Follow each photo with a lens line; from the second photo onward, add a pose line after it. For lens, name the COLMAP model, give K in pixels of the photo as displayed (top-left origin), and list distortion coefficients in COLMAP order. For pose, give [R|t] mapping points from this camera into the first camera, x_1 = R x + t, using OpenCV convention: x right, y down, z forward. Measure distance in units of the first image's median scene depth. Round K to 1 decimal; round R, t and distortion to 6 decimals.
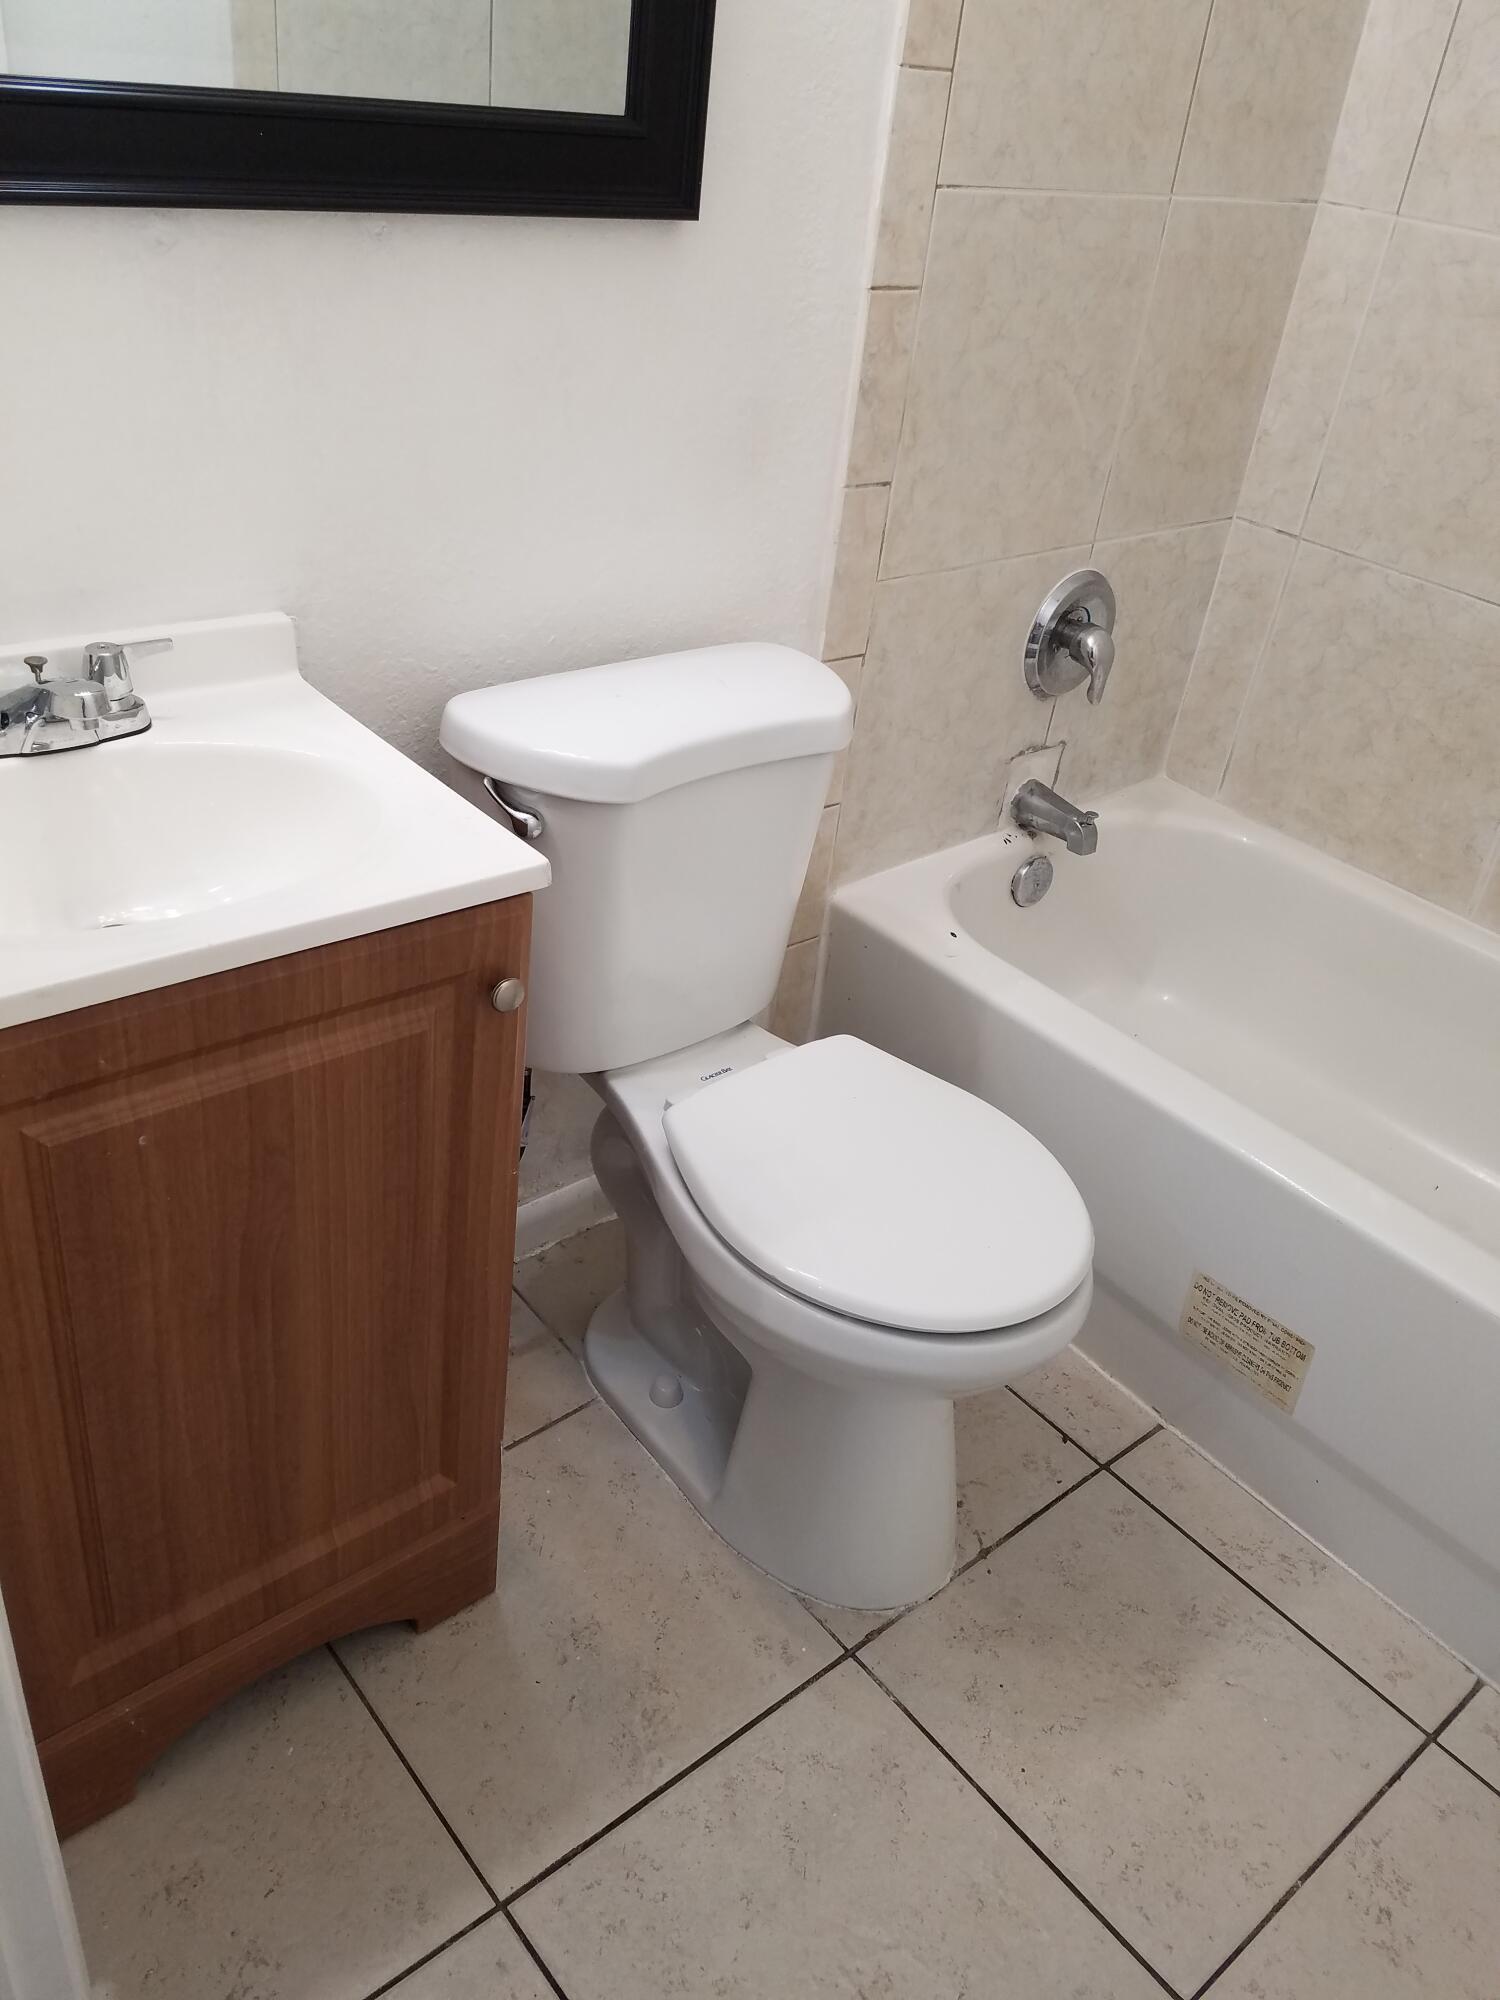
lens RADIAL K [[1564.4, 0, 718.2], [0, 1564.4, 991.8], [0, 0, 1]] dist [0.174001, -0.271486]
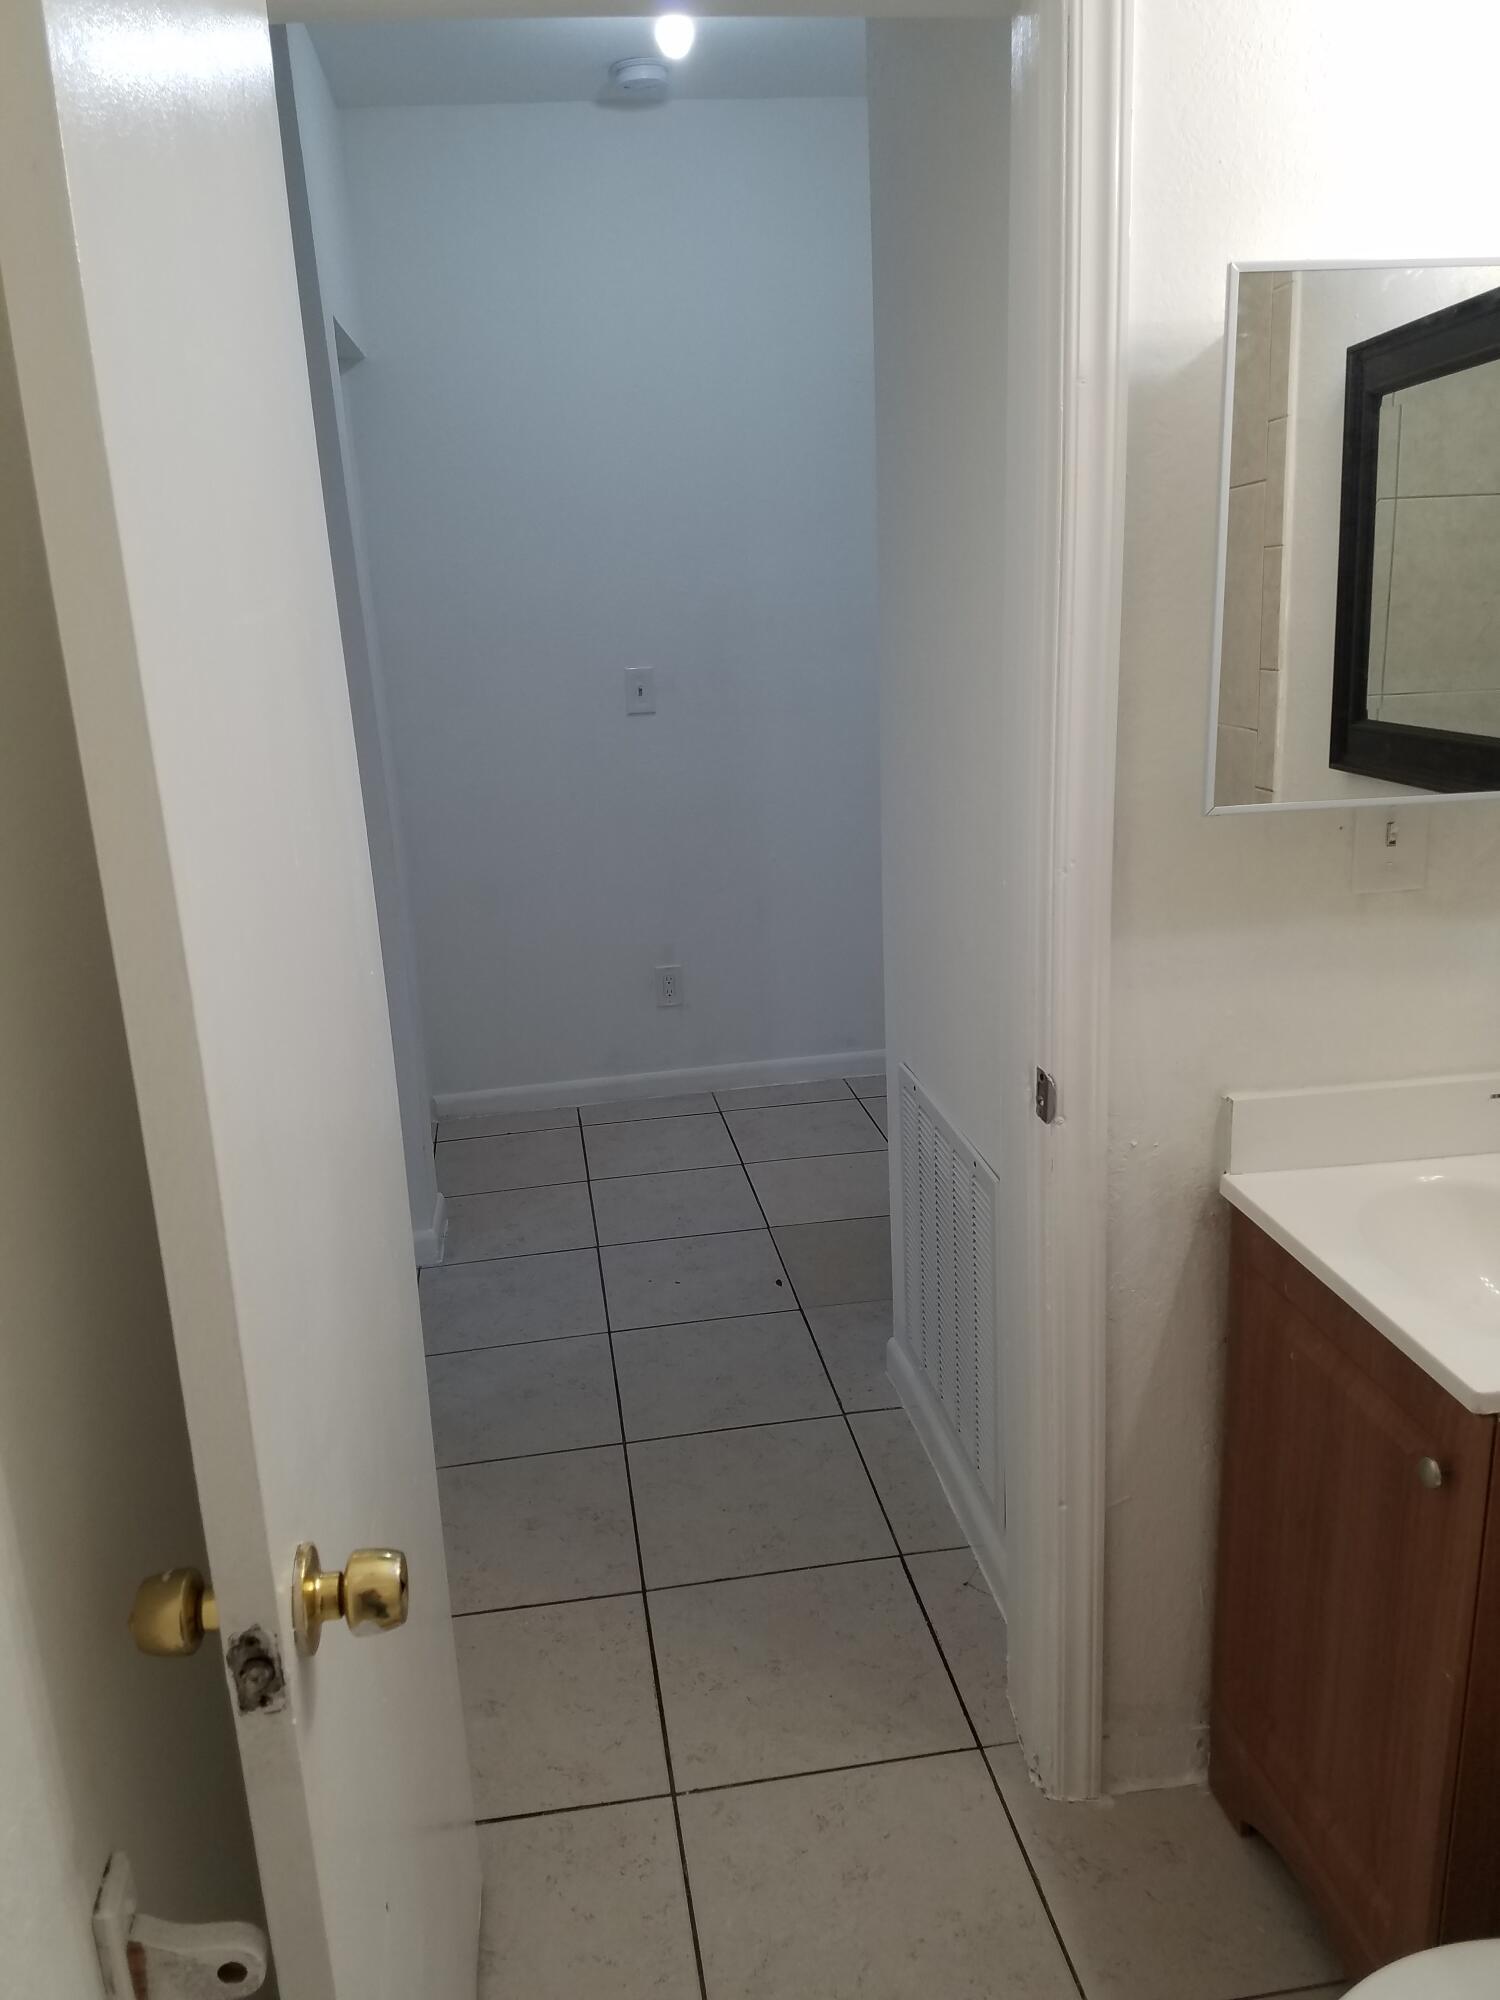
lens RADIAL K [[1543.5, 0, 730.5], [0, 1543.5, 993.5], [0, 0, 1]] dist [0.111846, -0.157103]
pose [[-0.519555, 0.157516, -0.839793, 0.687371], [-0.456550, 0.779611, 0.428682, -0.347880], [0.722236, 0.606132, -0.333137, 0.526003]]
